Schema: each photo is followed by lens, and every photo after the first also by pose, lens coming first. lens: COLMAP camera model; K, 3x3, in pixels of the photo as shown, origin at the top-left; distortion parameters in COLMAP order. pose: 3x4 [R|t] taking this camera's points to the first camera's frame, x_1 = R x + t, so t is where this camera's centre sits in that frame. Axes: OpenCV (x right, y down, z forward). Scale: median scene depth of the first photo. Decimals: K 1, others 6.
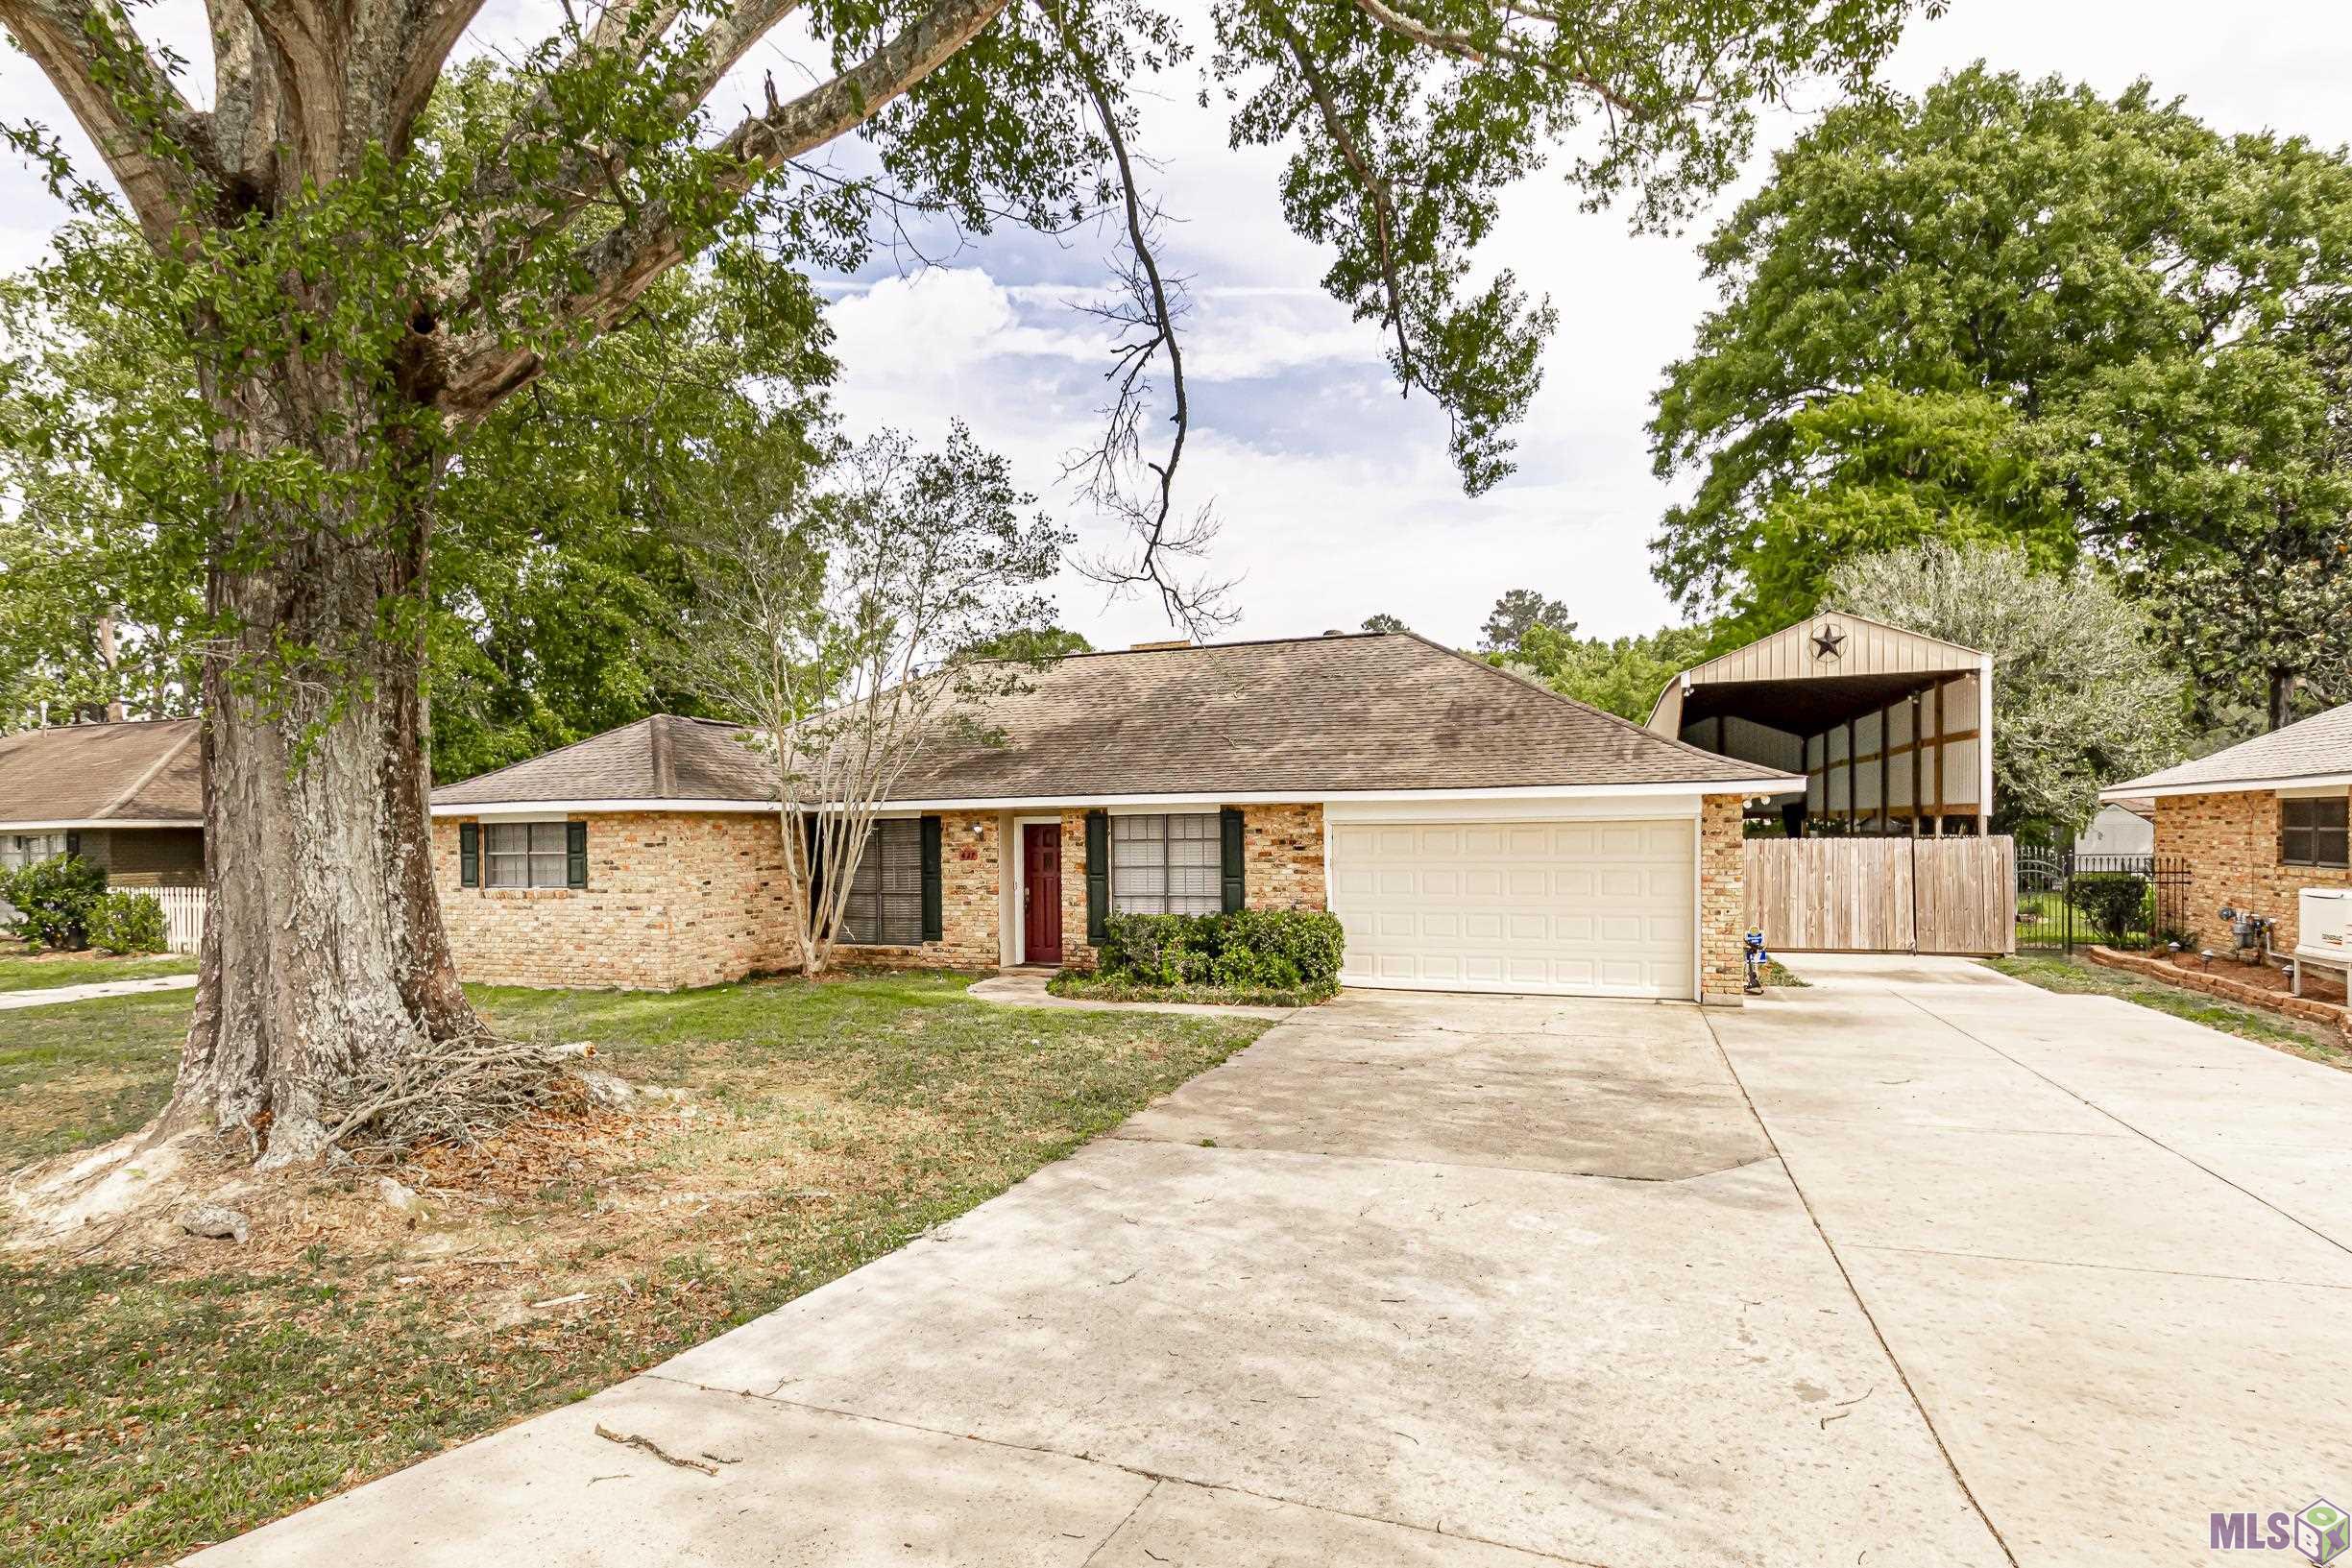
lens RADIAL K [[1054.6, 0, 1203.9], [0, 1054.6, 865.5], [0, 0, 1]] dist [-0.000408, -0.000619]
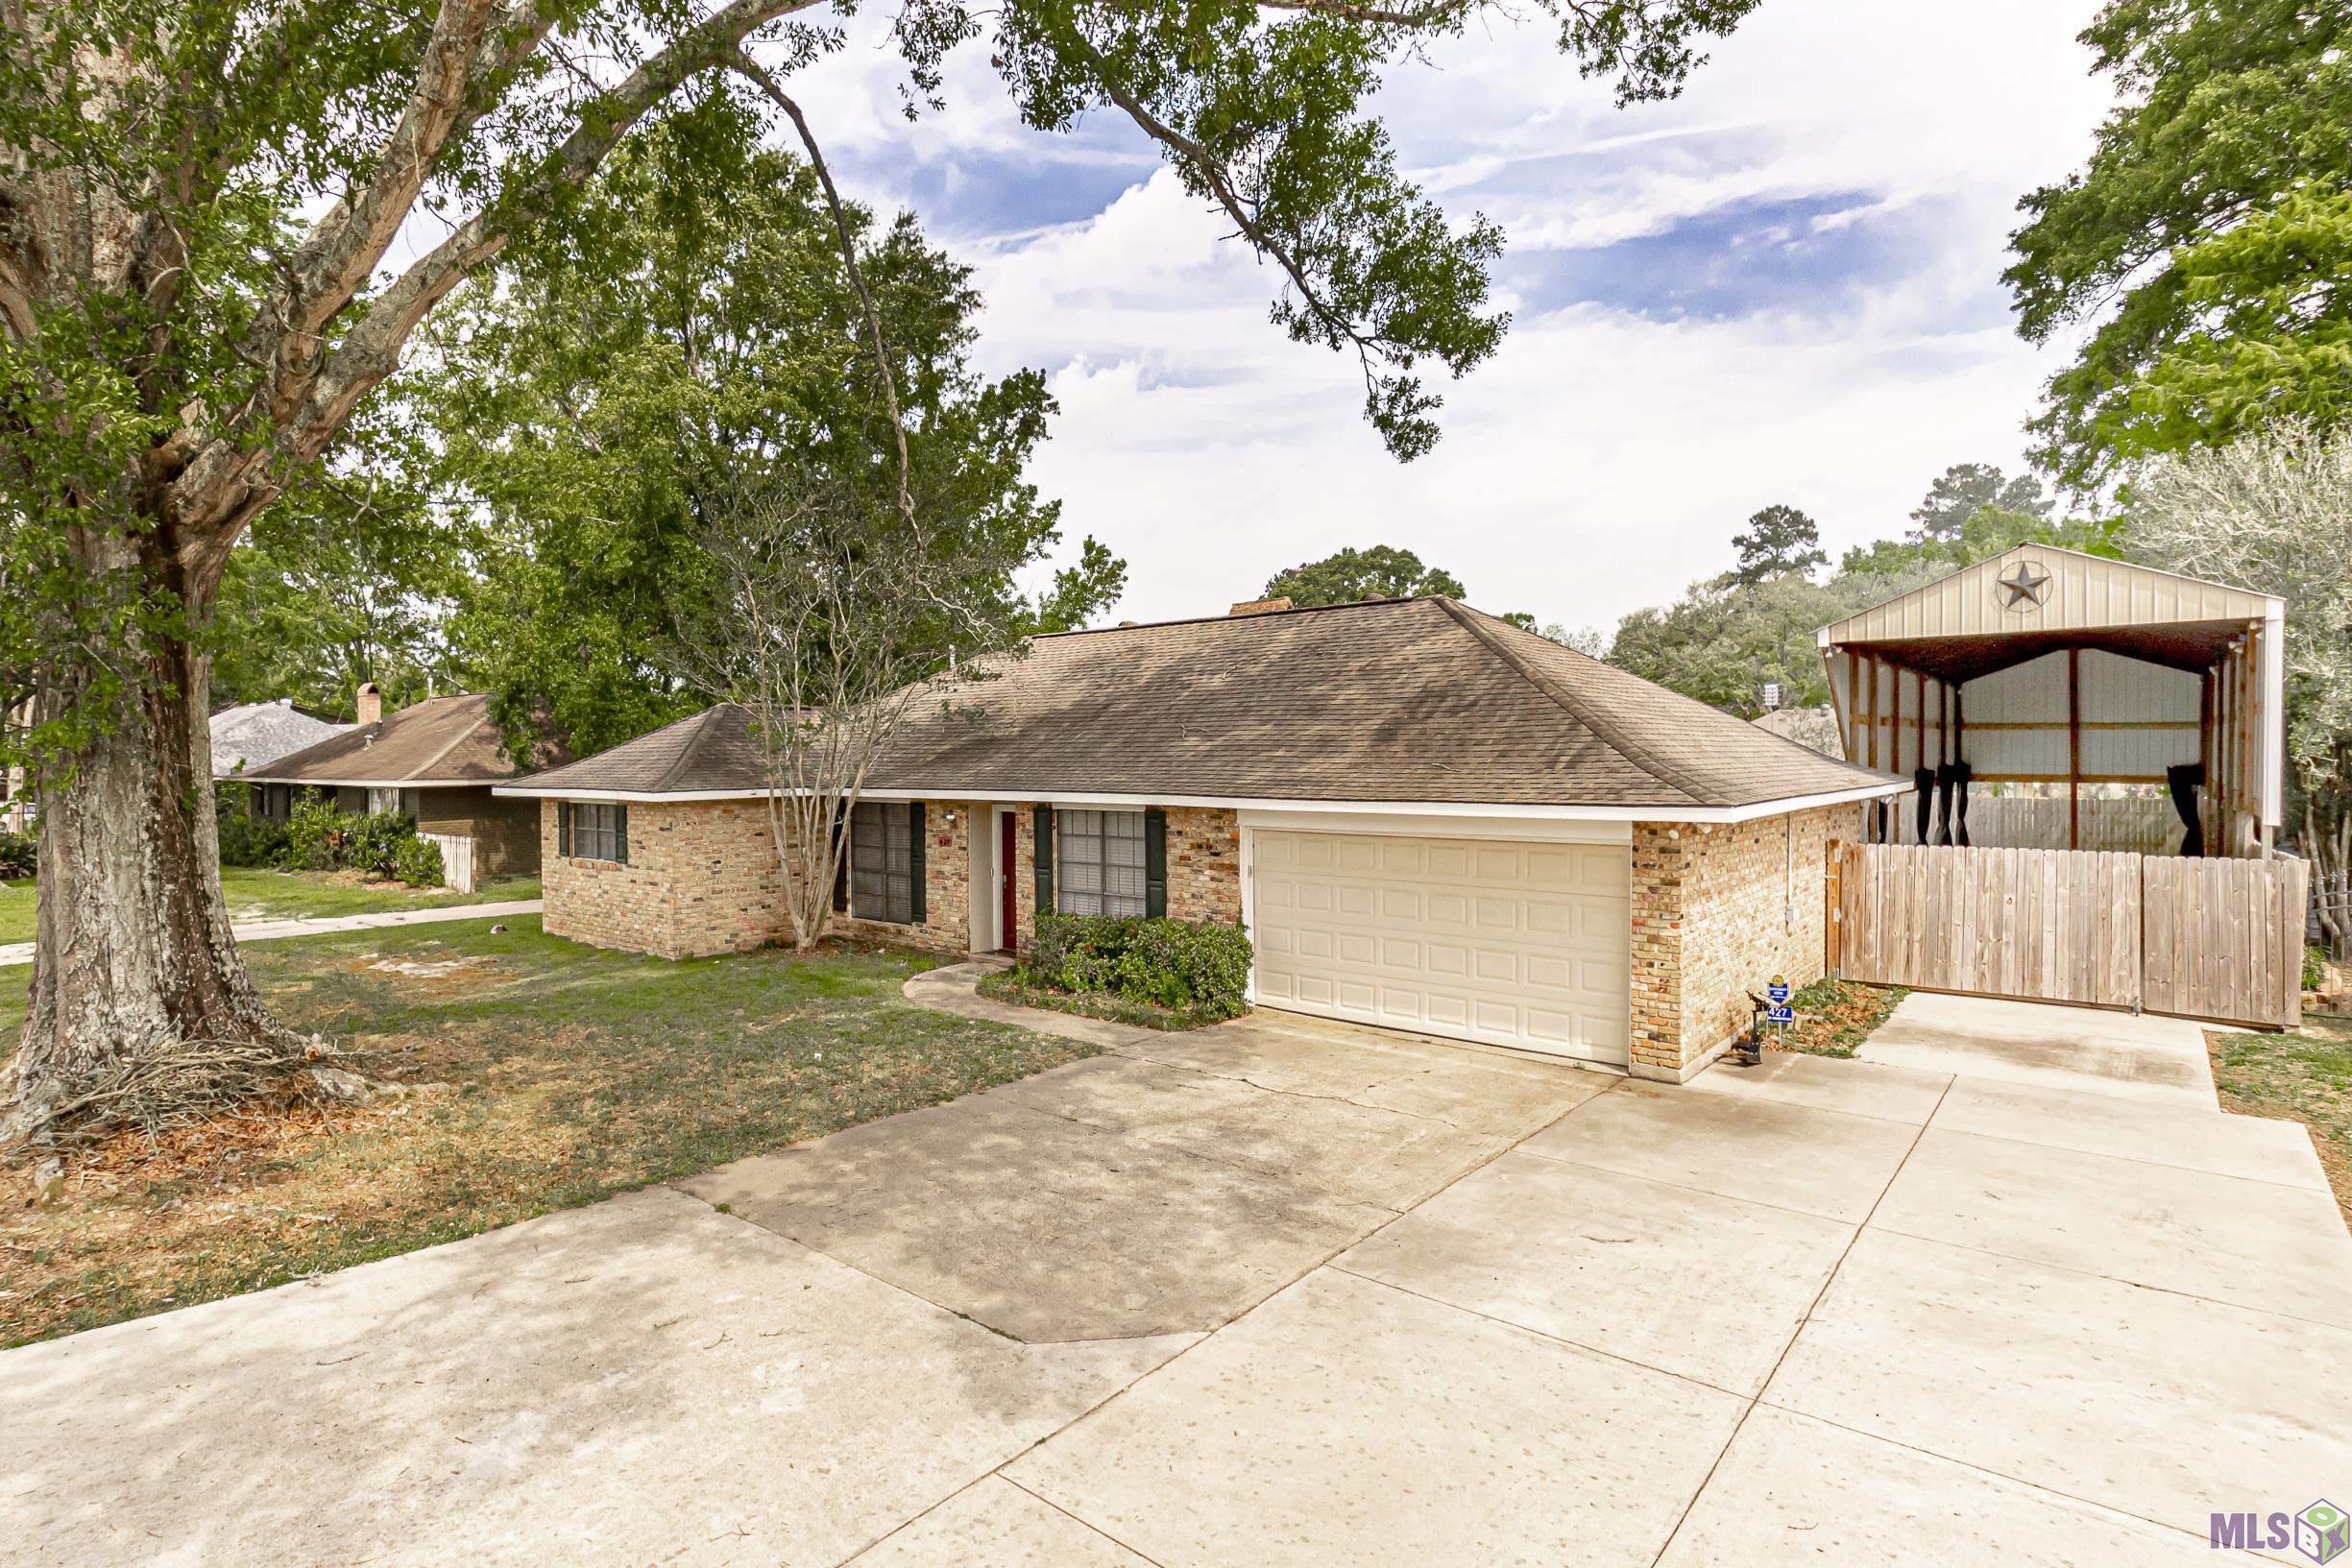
lens RADIAL K [[1114.1, 0, 1307.1], [0, 1114.1, 780.6], [0, 0, 1]] dist [-0.000022, -0.000318]
pose [[0.939798, 0.024299, -0.340865, 0.638084], [-0.019773, 0.999664, 0.016746, -0.126544], [0.341158, -0.008998, 0.939963, 0.135710]]
